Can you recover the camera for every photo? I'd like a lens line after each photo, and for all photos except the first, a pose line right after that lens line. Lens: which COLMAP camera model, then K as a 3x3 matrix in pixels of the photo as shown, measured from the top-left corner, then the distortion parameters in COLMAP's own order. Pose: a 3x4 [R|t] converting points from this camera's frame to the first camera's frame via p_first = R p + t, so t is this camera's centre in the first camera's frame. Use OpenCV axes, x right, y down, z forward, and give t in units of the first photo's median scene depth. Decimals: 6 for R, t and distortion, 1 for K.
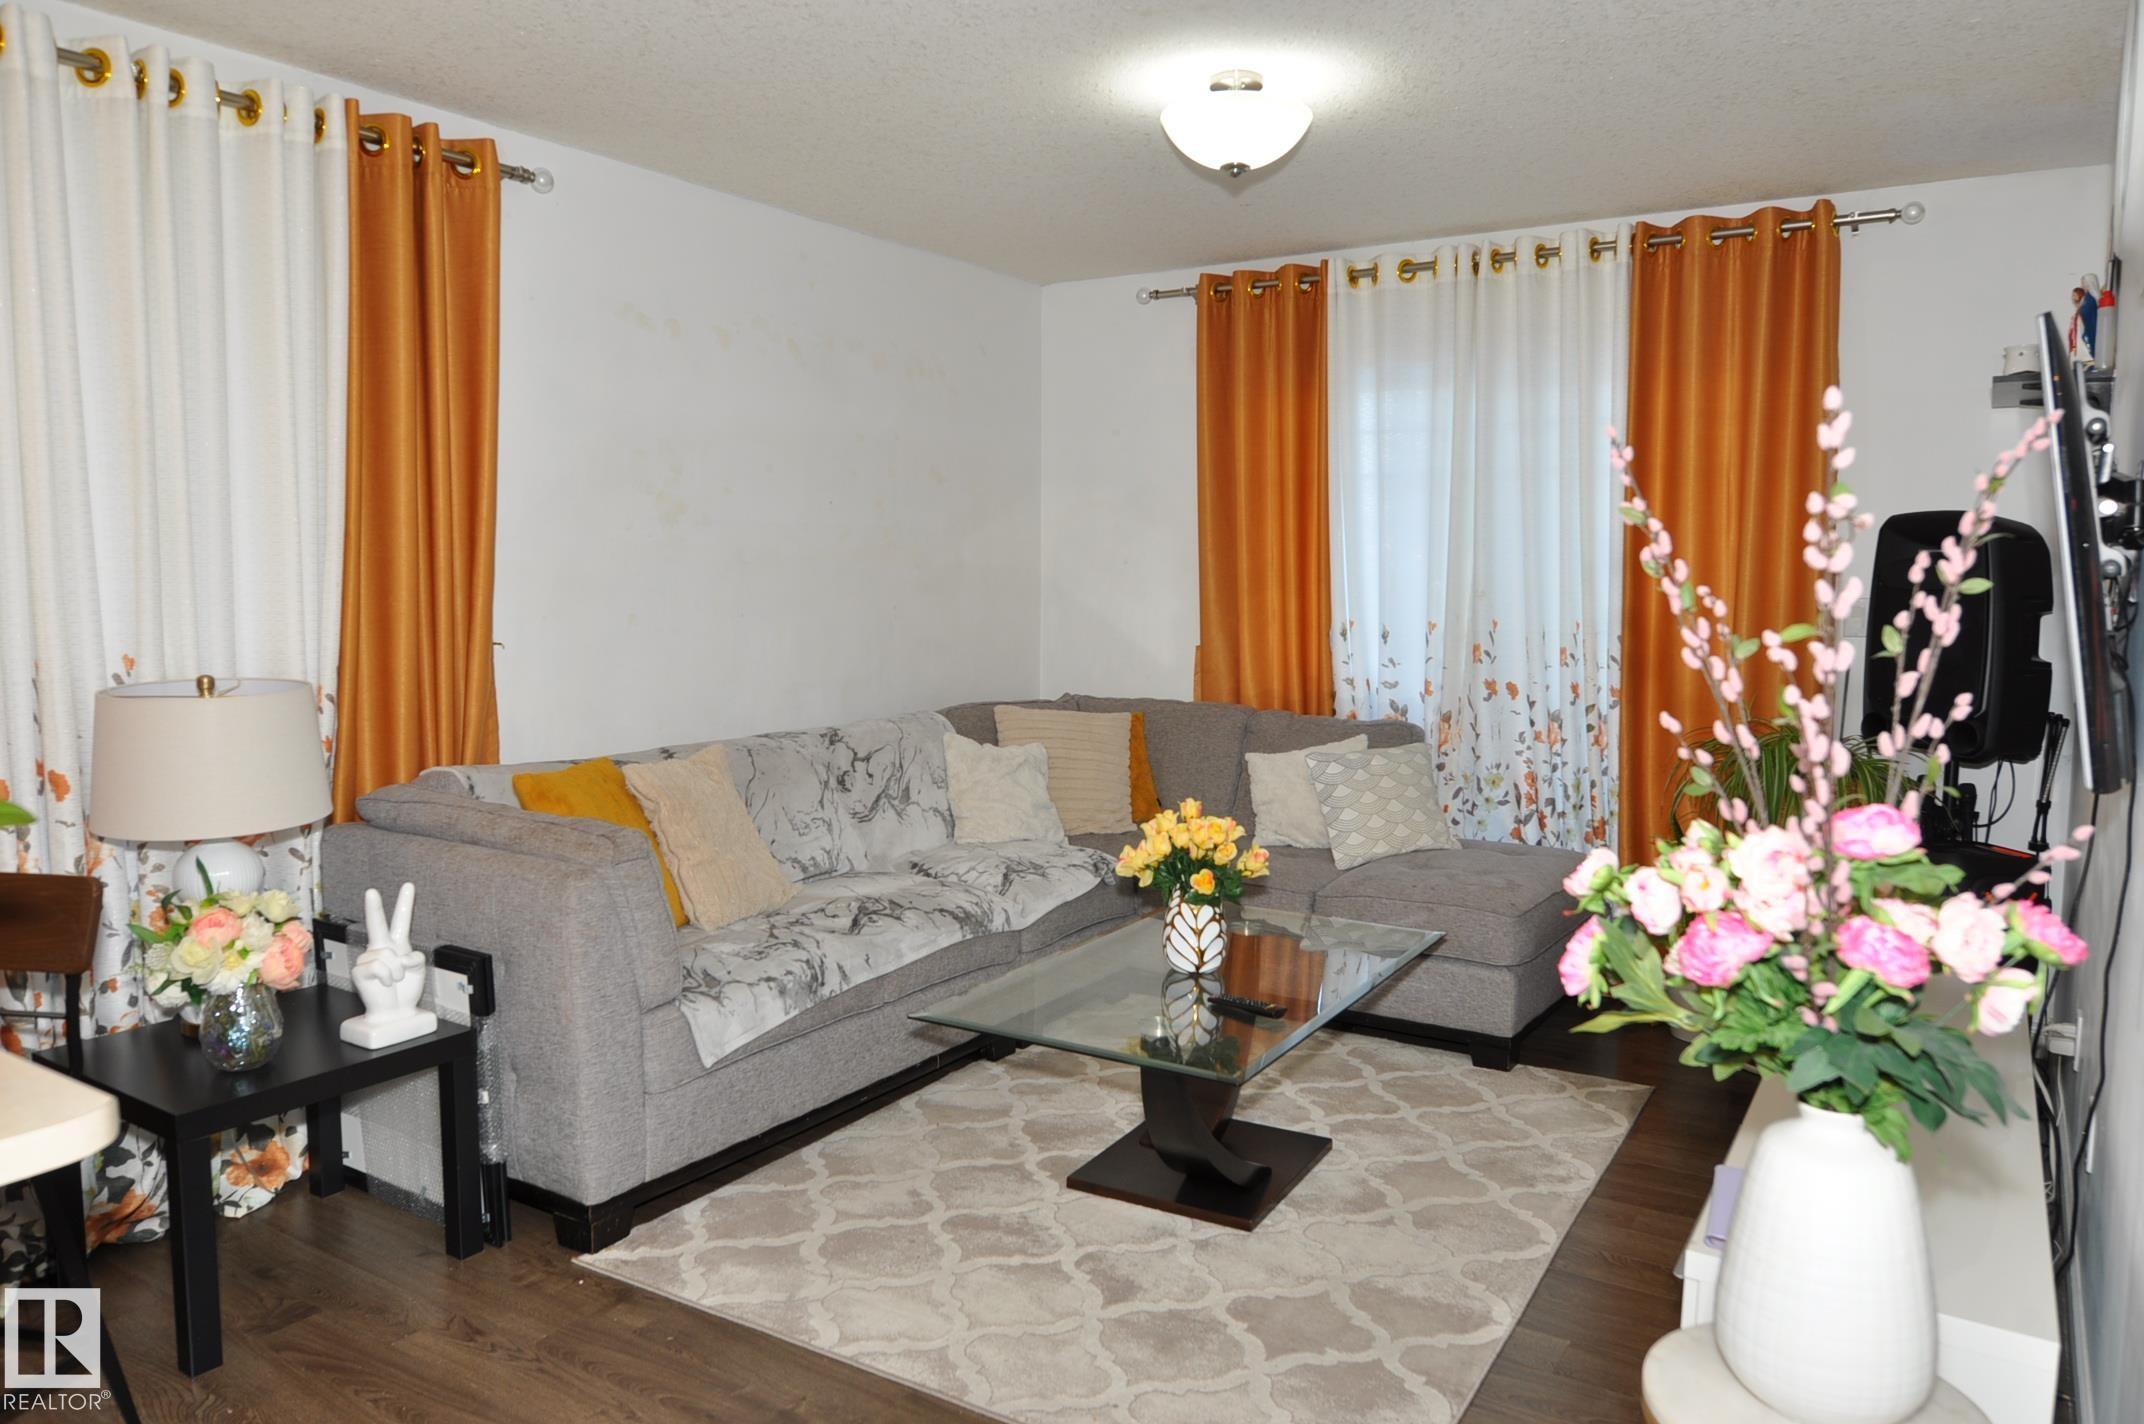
lens RADIAL K [[1439.1, 0, 1070.3], [0, 1439.1, 705.5], [0, 0, 1]] dist [-0.006287, -0.003368]
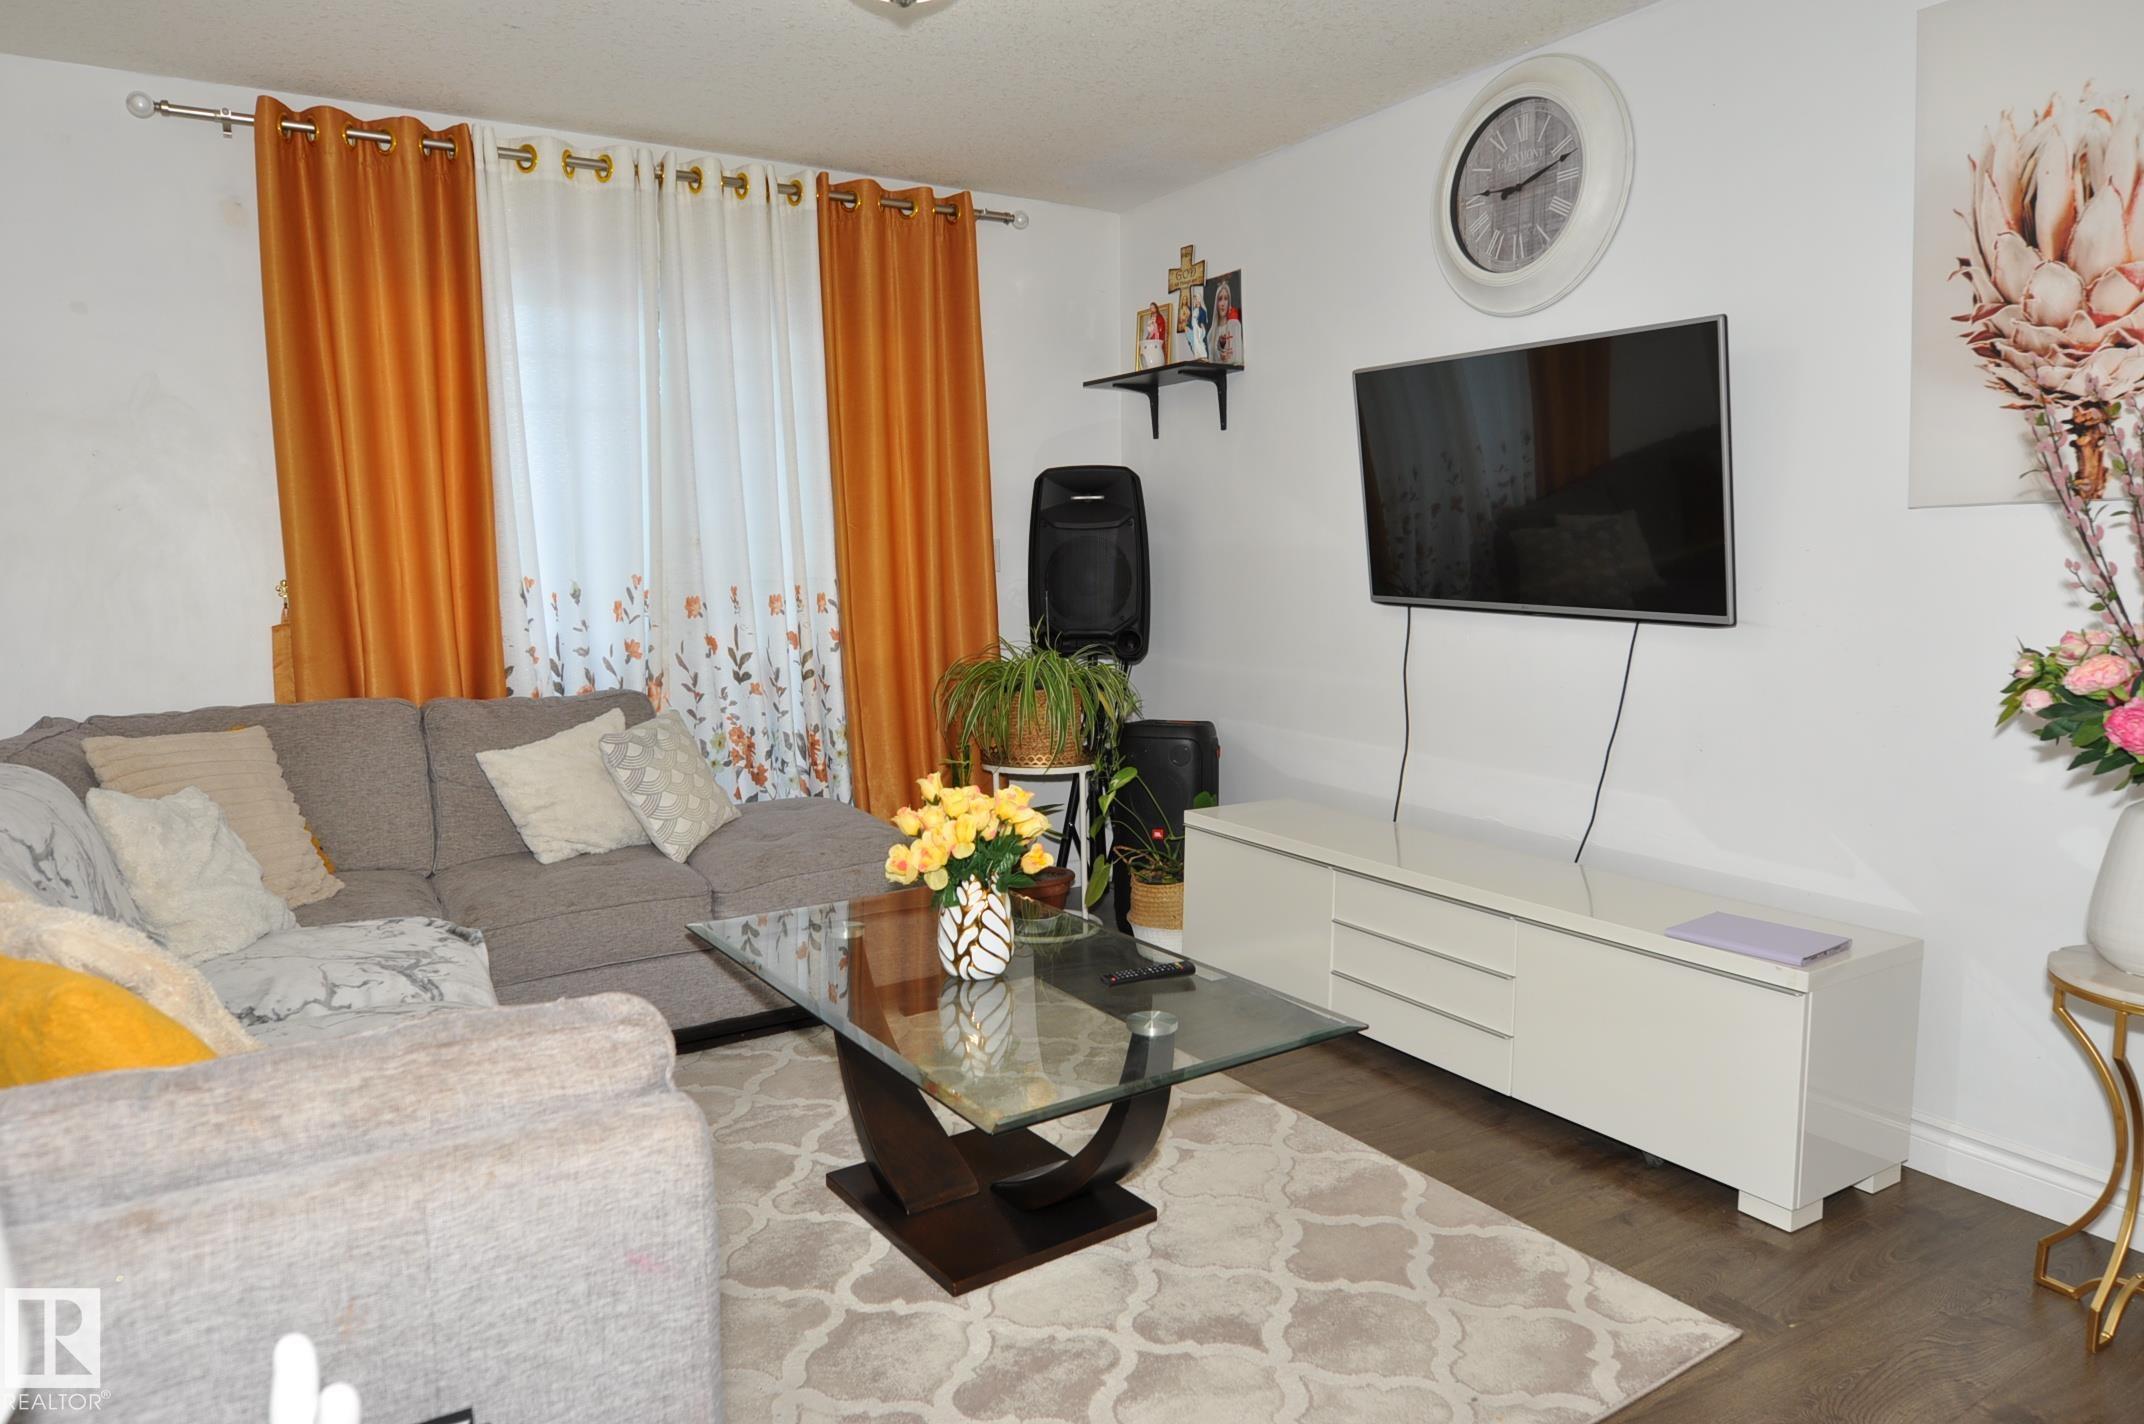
lens RADIAL K [[1336.7, 0, 1067.4], [0, 1336.7, 701.4], [0, 0, 1]] dist [-0.009106, -0.006007]
pose [[0.437774, -0.112858, 0.891974, -0.475616], [0.100624, 0.992008, 0.076130, -0.021590], [-0.893437, 0.056426, 0.445631, 0.510451]]
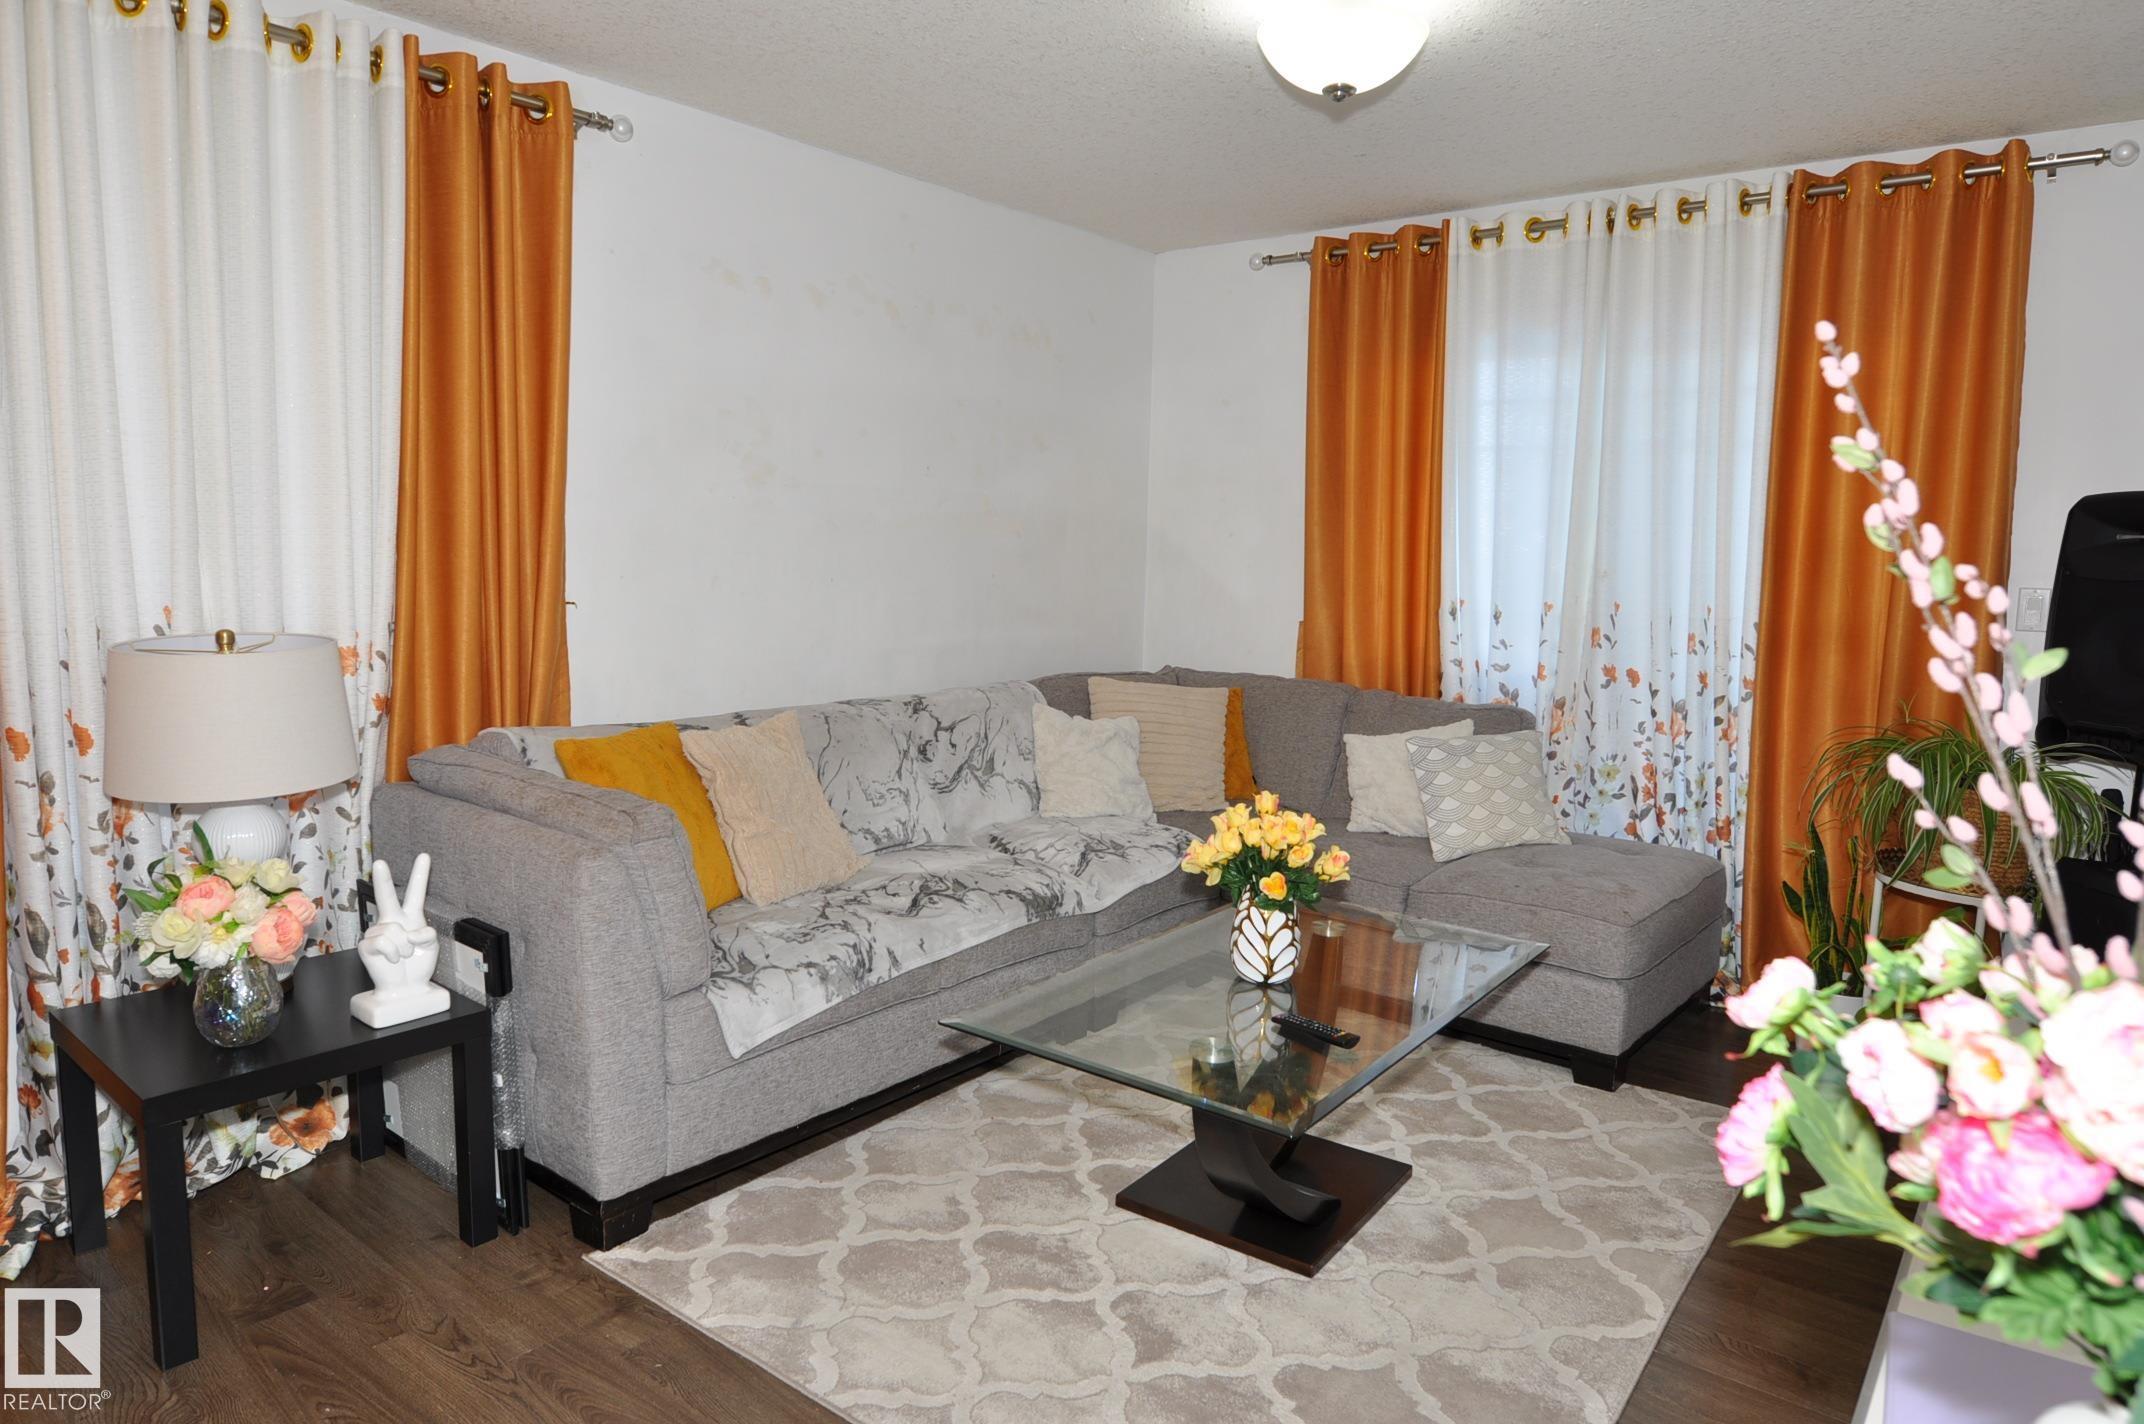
lens RADIAL K [[1301.4, 0, 1068.6], [0, 1301.4, 701.6], [0, 0, 1]] dist [-0.010440, -0.005329]
pose [[0.993867, 0.031692, -0.105943, 0.038025], [-0.028879, 0.999191, 0.027986, -0.009968], [0.106745, -0.024755, 0.993978, 0.143535]]
